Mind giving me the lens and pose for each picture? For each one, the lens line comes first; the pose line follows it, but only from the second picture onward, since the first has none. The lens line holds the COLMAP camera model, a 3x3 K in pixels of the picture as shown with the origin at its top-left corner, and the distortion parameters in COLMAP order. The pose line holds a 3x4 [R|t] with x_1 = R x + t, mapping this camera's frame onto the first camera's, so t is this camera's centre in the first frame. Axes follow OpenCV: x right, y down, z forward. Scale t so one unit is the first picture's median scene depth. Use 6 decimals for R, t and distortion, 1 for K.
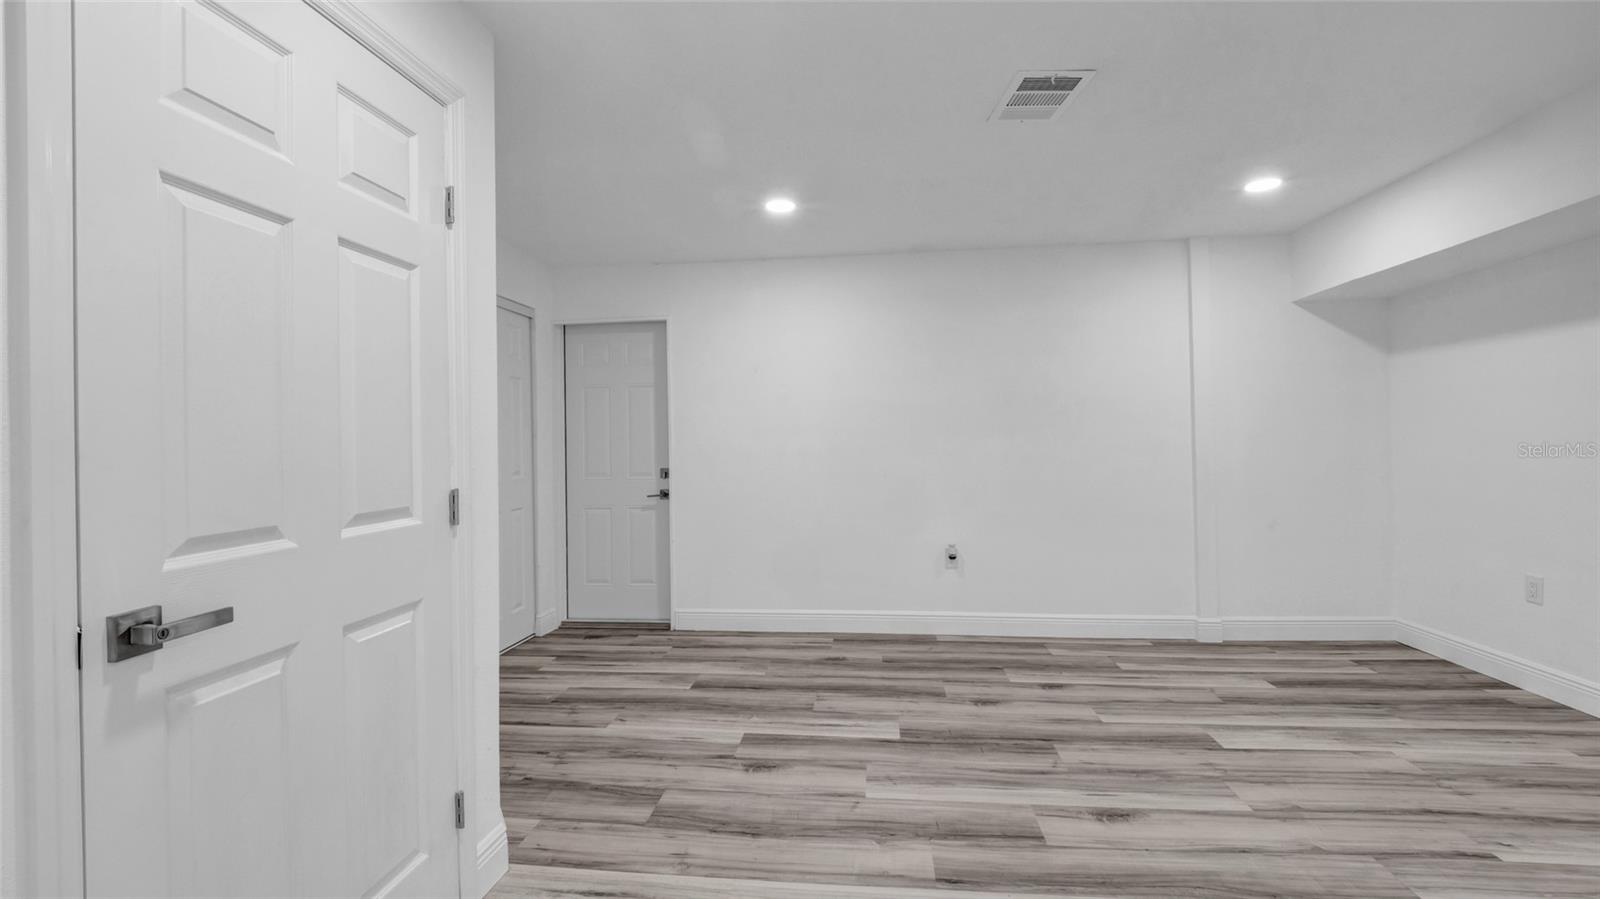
lens RADIAL K [[681.0, 0, 797.9], [0, 681.0, 435.1], [0, 0, 1]] dist [-0.006518, -0.000218]
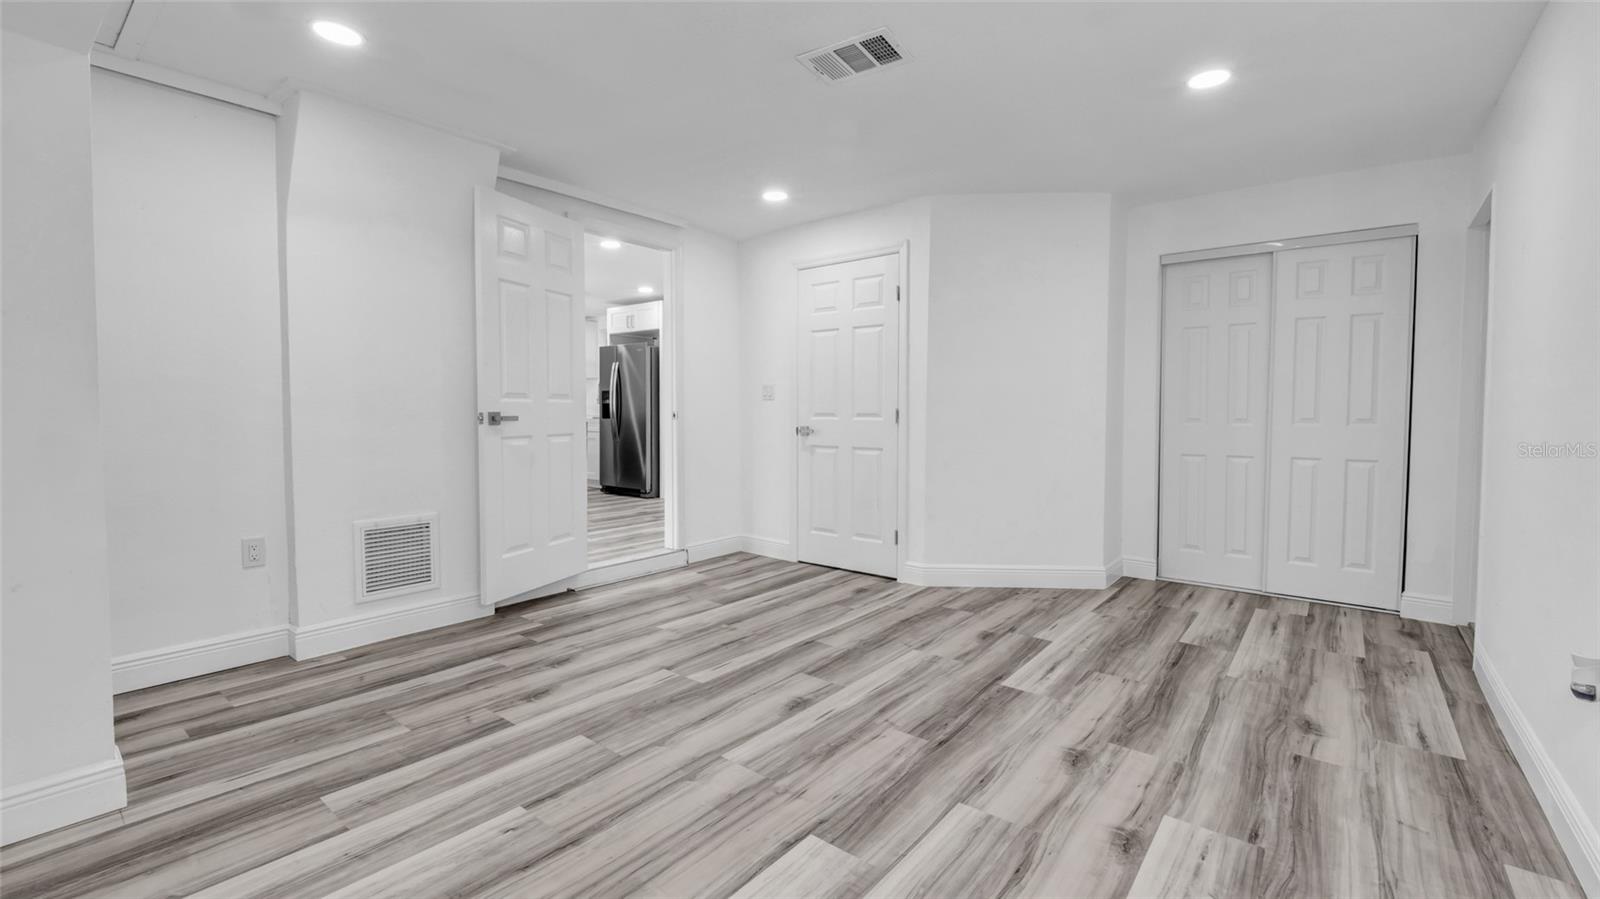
lens RADIAL K [[681.0, 0, 797.9], [0, 681.0, 435.1], [0, 0, 1]] dist [-0.006518, -0.000218]
pose [[-0.535536, 0.042488, -0.843443, 1.192872], [0.010130, 0.998985, 0.043892, 0.042415], [0.844451, 0.014962, -0.535423, 1.354096]]
